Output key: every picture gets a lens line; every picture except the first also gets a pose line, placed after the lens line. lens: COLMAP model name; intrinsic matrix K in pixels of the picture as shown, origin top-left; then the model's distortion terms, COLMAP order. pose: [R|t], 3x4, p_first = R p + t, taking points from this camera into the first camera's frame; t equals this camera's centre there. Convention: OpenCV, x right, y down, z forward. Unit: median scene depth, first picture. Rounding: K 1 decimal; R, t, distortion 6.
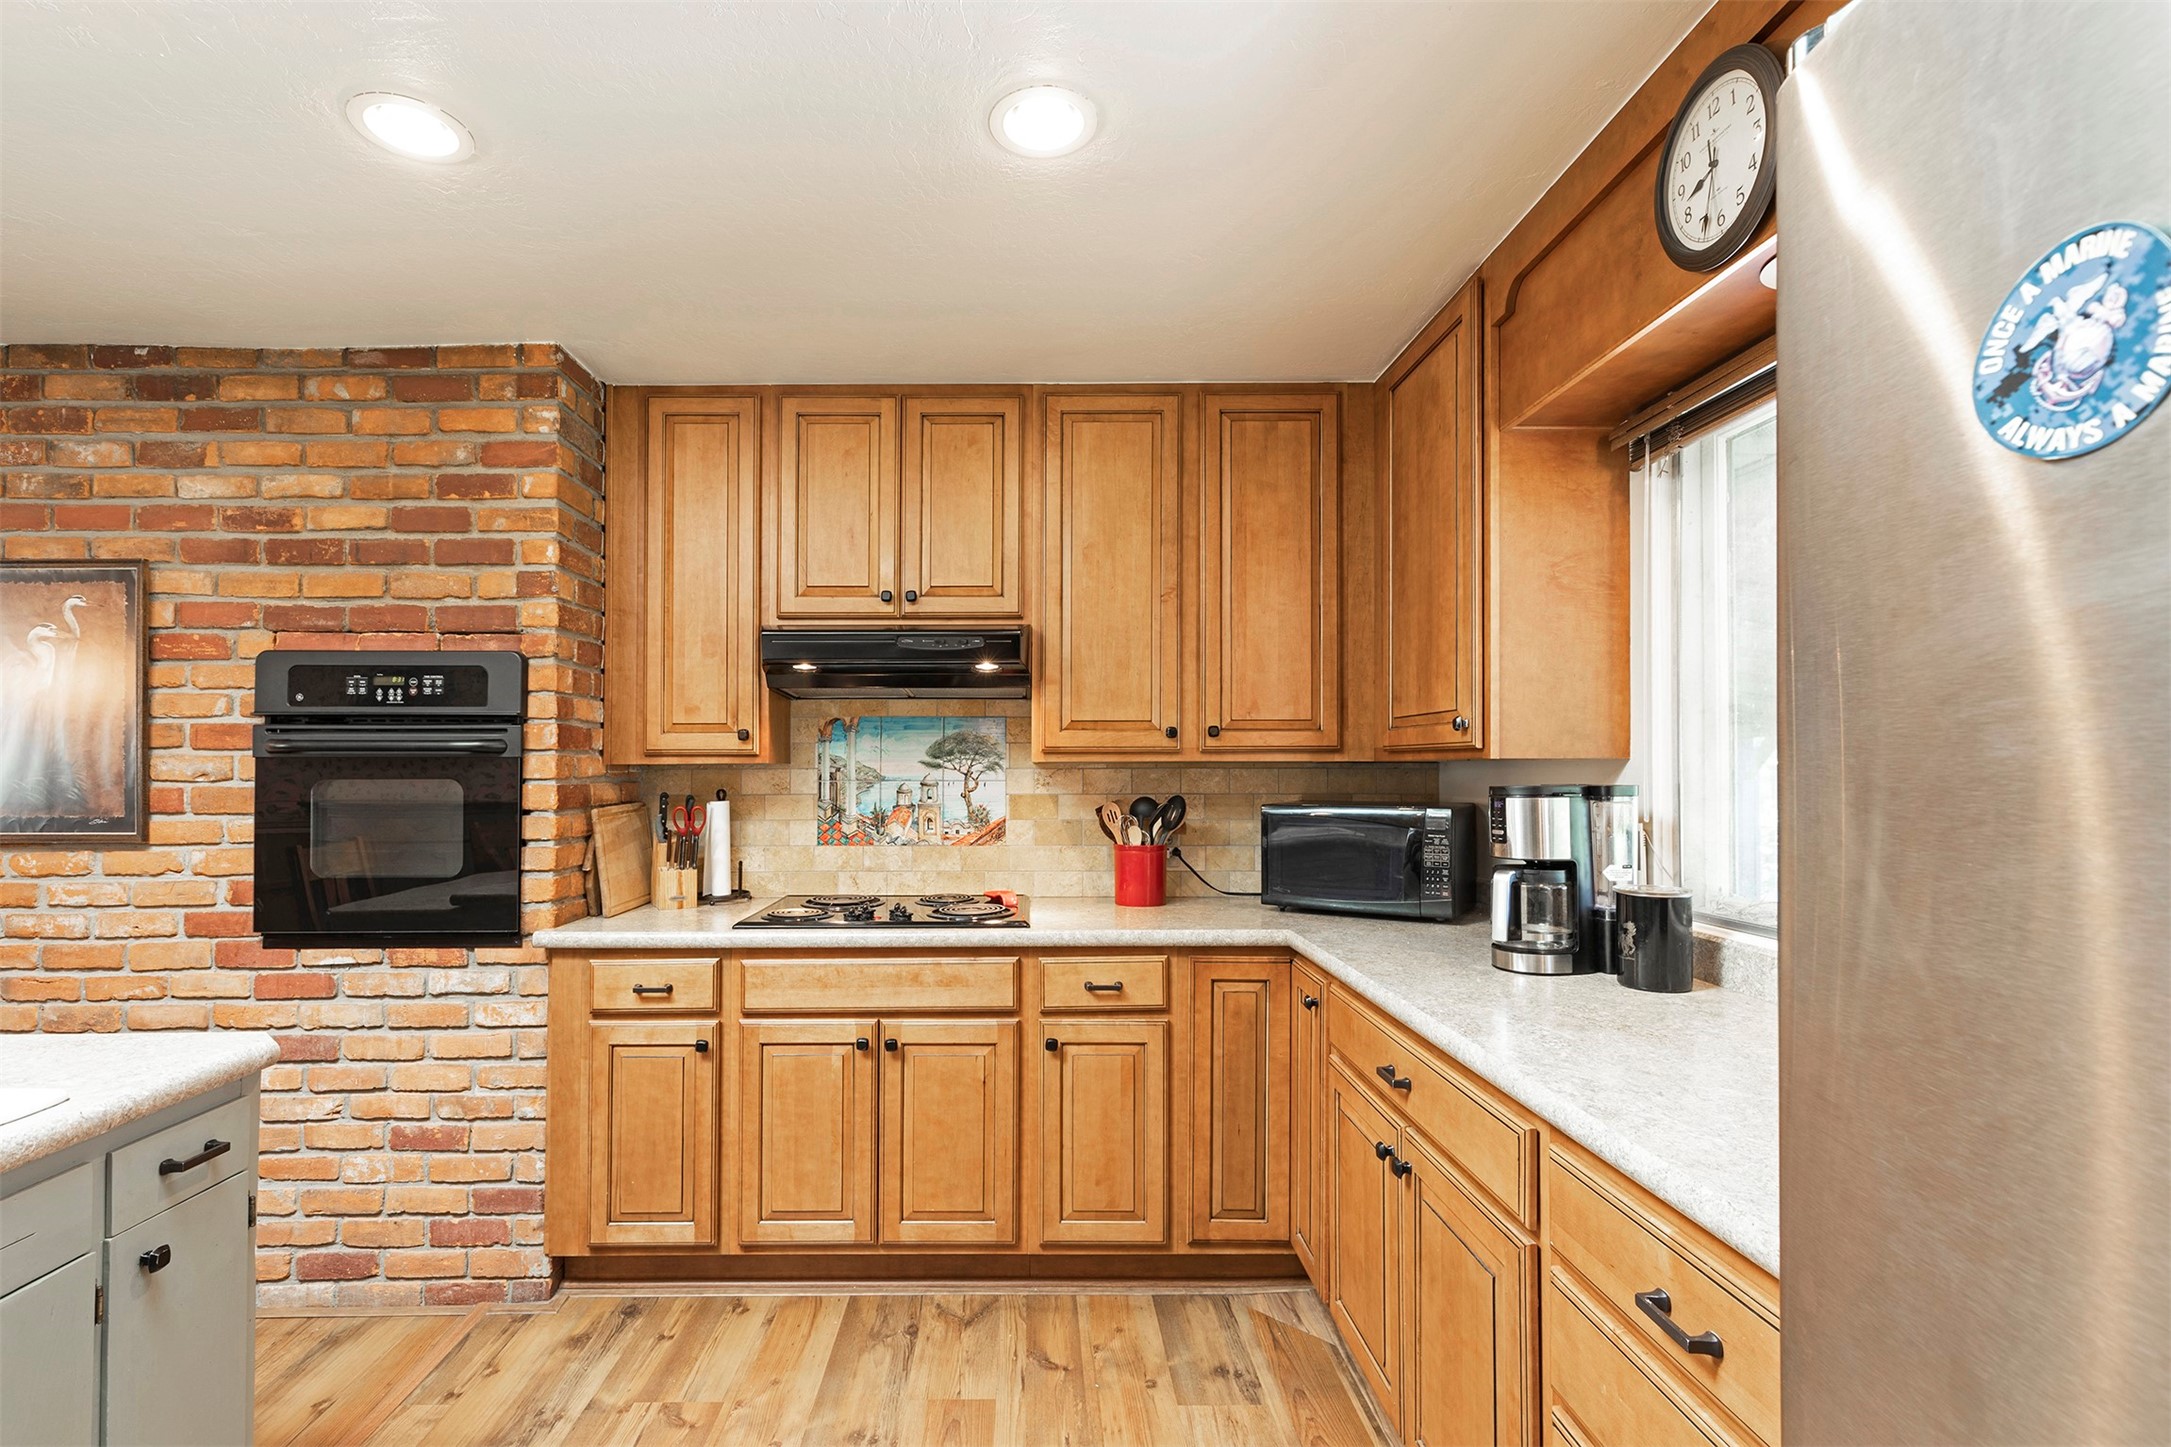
lens RADIAL K [[988.5, 0, 1008.8], [0, 988.5, 764.7], [0, 0, 1]] dist [0.007588, -0.001651]
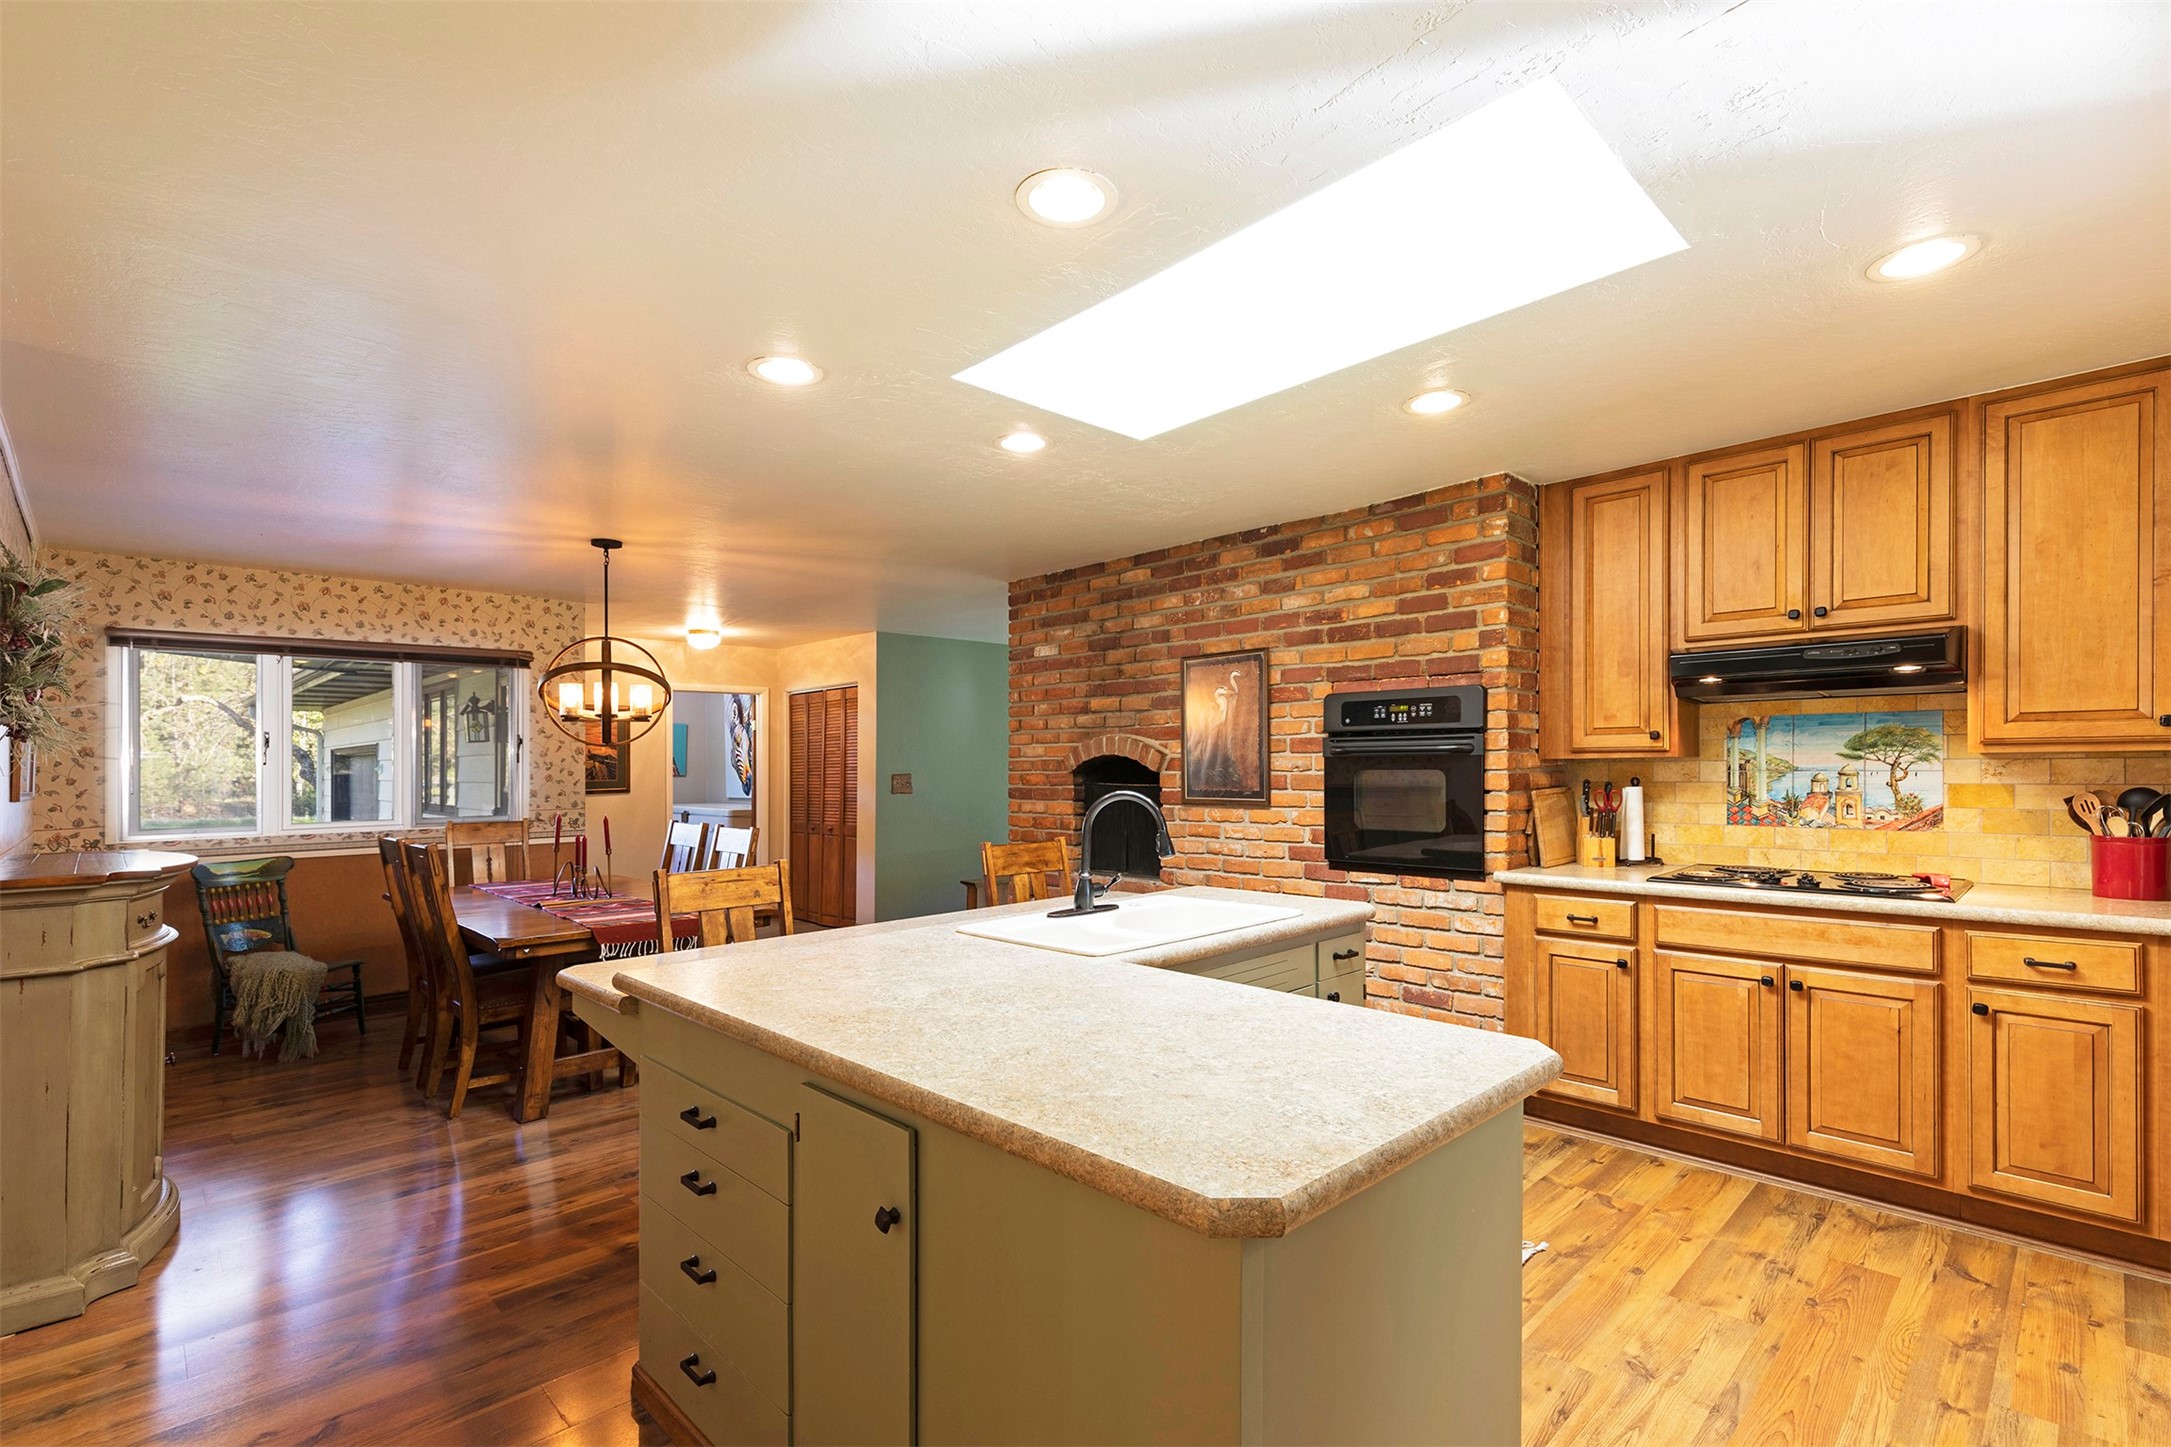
lens RADIAL K [[988.5, 0, 1008.8], [0, 988.5, 764.7], [0, 0, 1]] dist [0.007588, -0.001651]
pose [[0.667358, -0.004892, -0.744721, 0.143419], [0.011342, 0.999929, 0.003595, -0.006308], [0.744651, -0.010846, 0.667366, -0.532341]]
